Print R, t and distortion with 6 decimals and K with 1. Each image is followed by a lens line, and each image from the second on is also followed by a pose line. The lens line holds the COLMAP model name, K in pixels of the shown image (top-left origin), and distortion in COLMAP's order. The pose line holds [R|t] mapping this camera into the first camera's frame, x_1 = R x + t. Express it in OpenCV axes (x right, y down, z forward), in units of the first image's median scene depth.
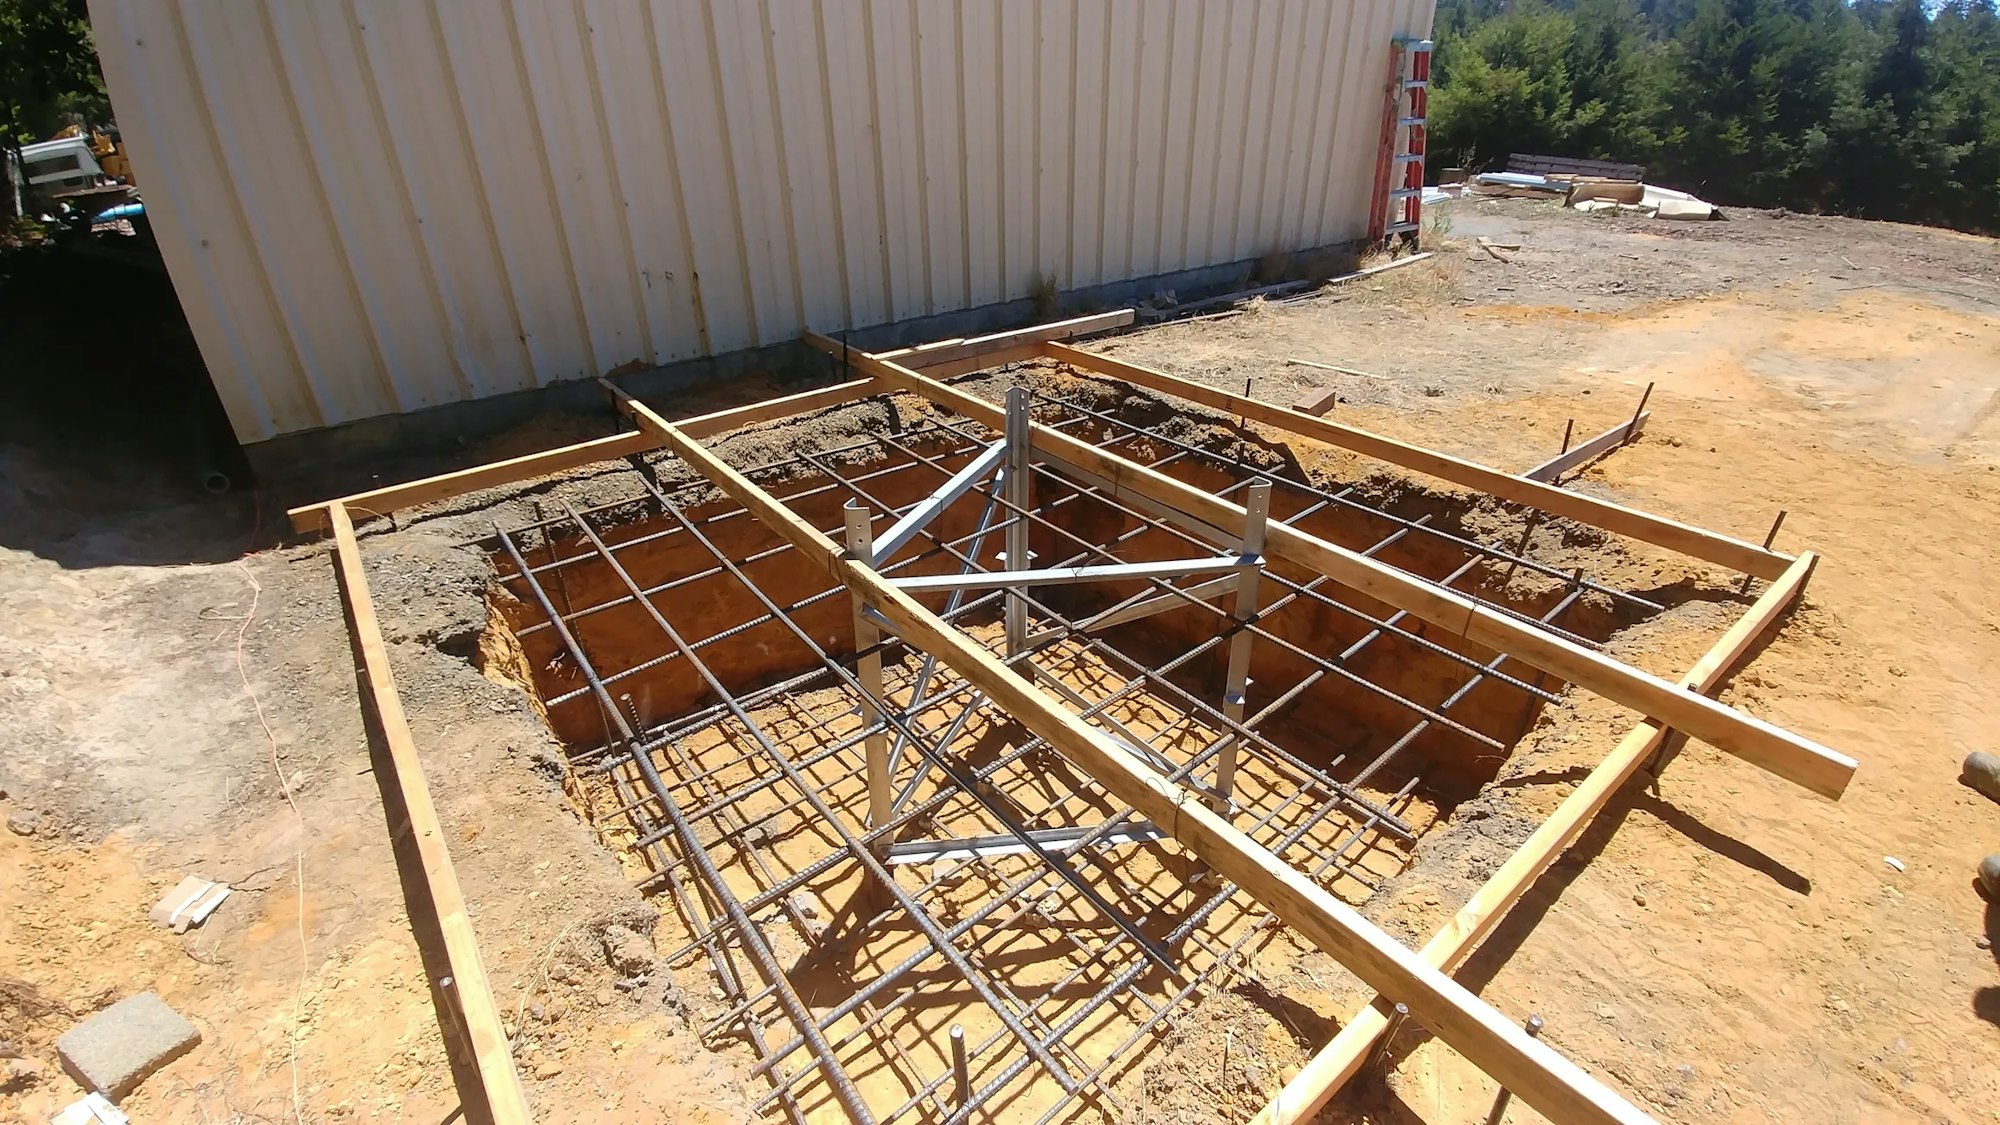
lens RADIAL K [[866.2, 0, 1002.4], [0, 866.2, 559.8], [0, 0, 1]] dist [-0.027312, 0.000274]
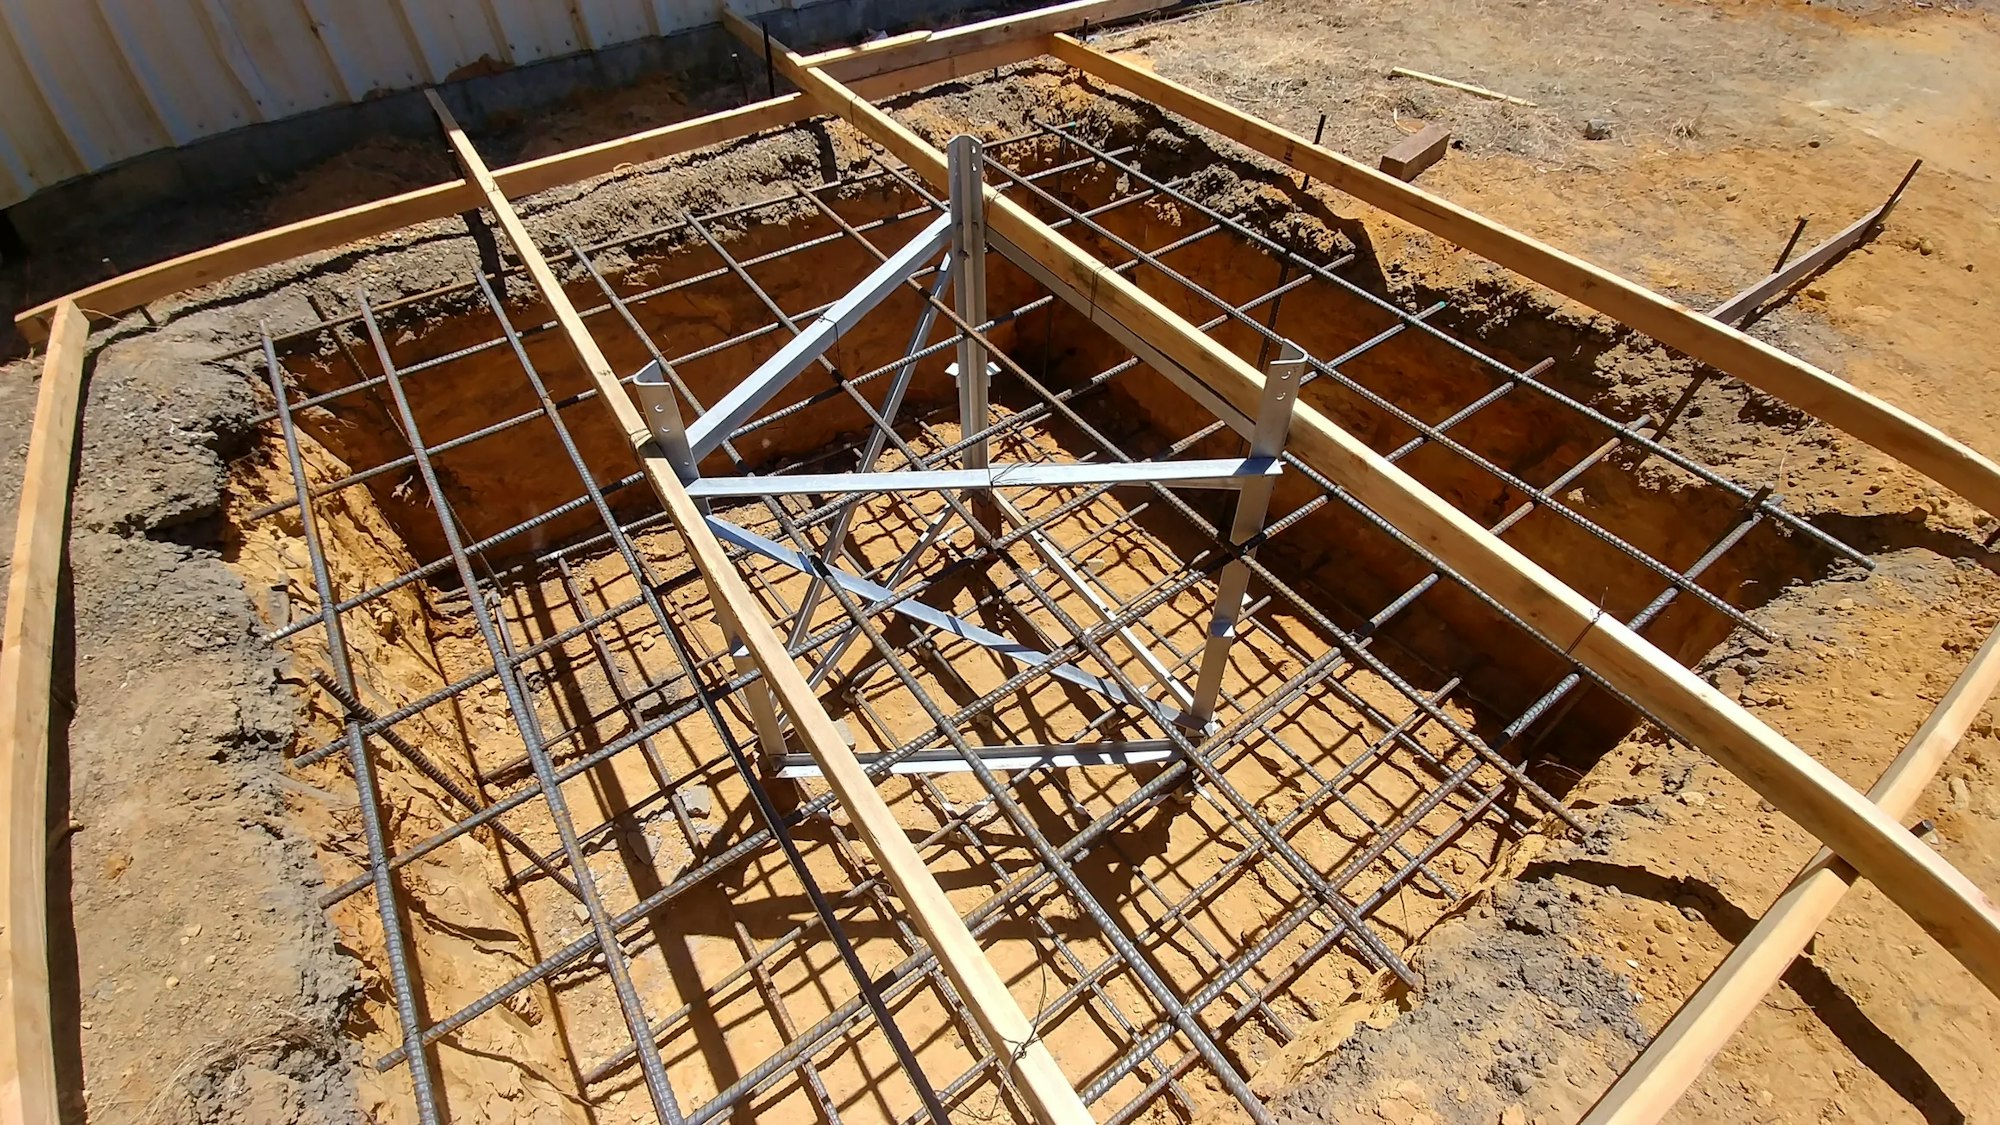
lens RADIAL K [[885.2, 0, 993.6], [0, 885.2, 556.0], [0, 0, 1]] dist [0.018644, -0.031346]
pose [[0.997170, 0.050832, -0.055391, 0.079585], [-0.030333, 0.946178, 0.322223, -0.095280], [0.068789, -0.319631, 0.945042, 0.199027]]
